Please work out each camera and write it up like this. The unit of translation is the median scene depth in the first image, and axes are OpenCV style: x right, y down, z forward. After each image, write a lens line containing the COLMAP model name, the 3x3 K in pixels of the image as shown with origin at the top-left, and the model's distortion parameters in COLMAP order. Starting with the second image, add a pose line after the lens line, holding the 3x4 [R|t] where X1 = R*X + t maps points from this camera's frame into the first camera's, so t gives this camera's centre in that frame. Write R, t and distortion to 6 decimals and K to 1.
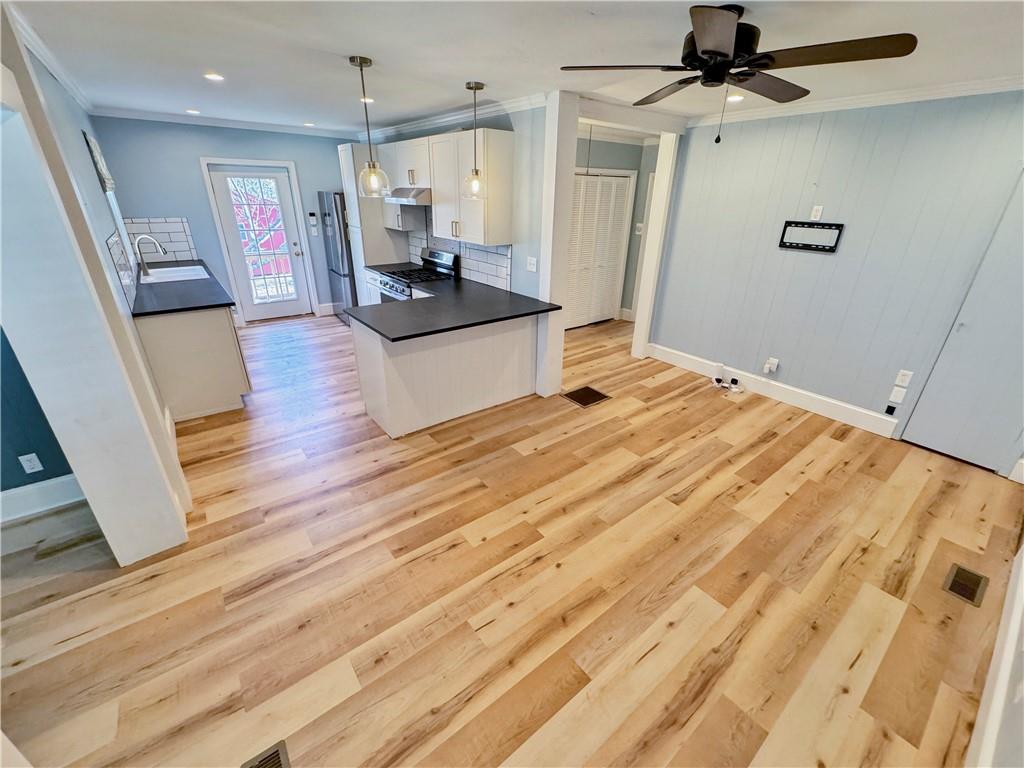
lens RADIAL K [[416.3, 0, 512.0], [0, 416.3, 384.0], [0, 0, 1]] dist [-0.002372, 0.000156]
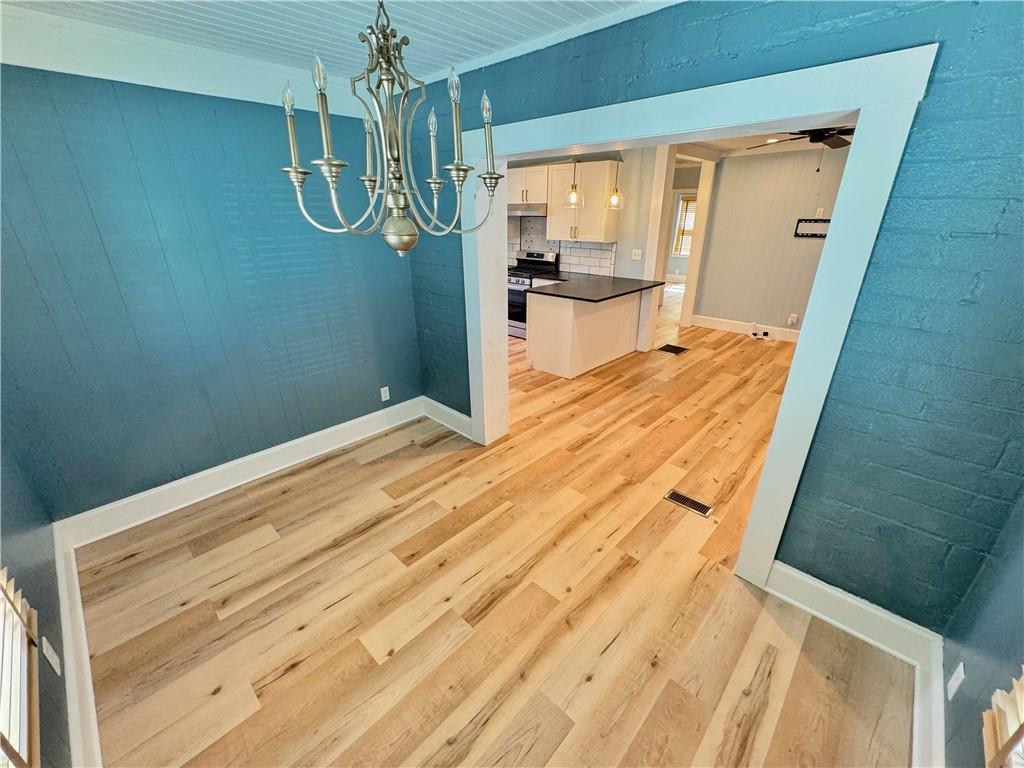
lens RADIAL K [[416.3, 0, 512.0], [0, 416.3, 384.0], [0, 0, 1]] dist [-0.002372, 0.000156]
pose [[0.987677, -0.079849, 0.134605, -0.622046], [0.084896, 0.995870, -0.032176, 0.163283], [-0.131480, 0.043207, 0.990377, -0.328283]]
